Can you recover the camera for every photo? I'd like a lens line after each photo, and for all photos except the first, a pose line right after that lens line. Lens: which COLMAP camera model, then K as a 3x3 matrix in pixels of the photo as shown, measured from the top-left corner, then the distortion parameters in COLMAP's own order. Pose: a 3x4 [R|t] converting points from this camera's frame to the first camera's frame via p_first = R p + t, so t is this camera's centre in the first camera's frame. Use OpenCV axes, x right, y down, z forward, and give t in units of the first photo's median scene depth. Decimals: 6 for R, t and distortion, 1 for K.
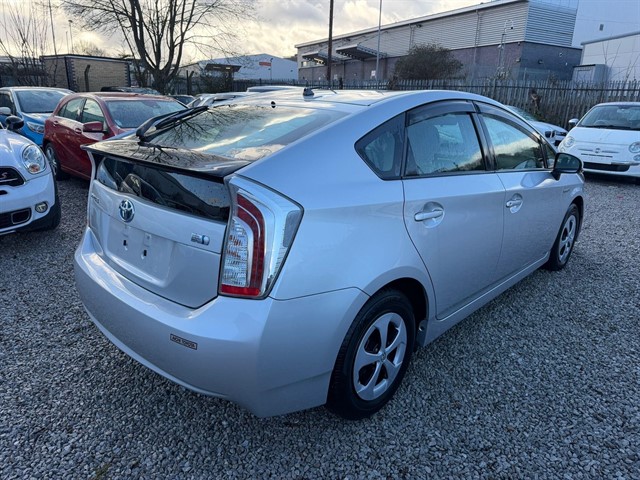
lens RADIAL K [[452.1, 0, 318.9], [0, 452.1, 239.5], [0, 0, 1]] dist [0.003836, -0.013742]
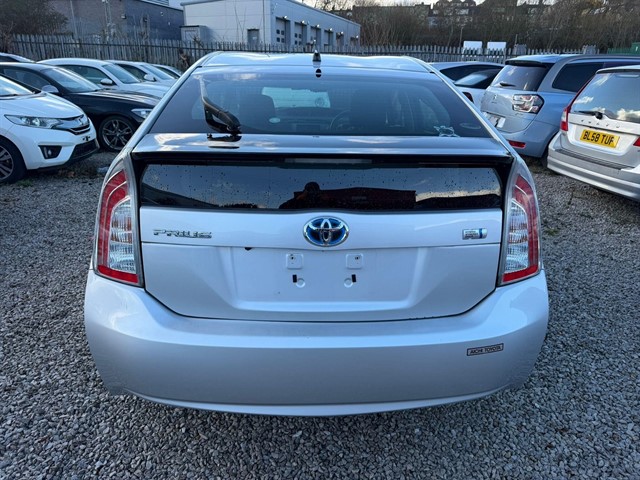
lens RADIAL K [[452.1, 0, 319.3], [0, 452.1, 240.1], [0, 0, 1]] dist [0.003836, -0.013742]
pose [[0.704861, -0.259812, 0.660053, -0.164802], [0.205025, 0.965413, 0.161066, -0.030074], [-0.679070, 0.021798, 0.733749, 0.087396]]
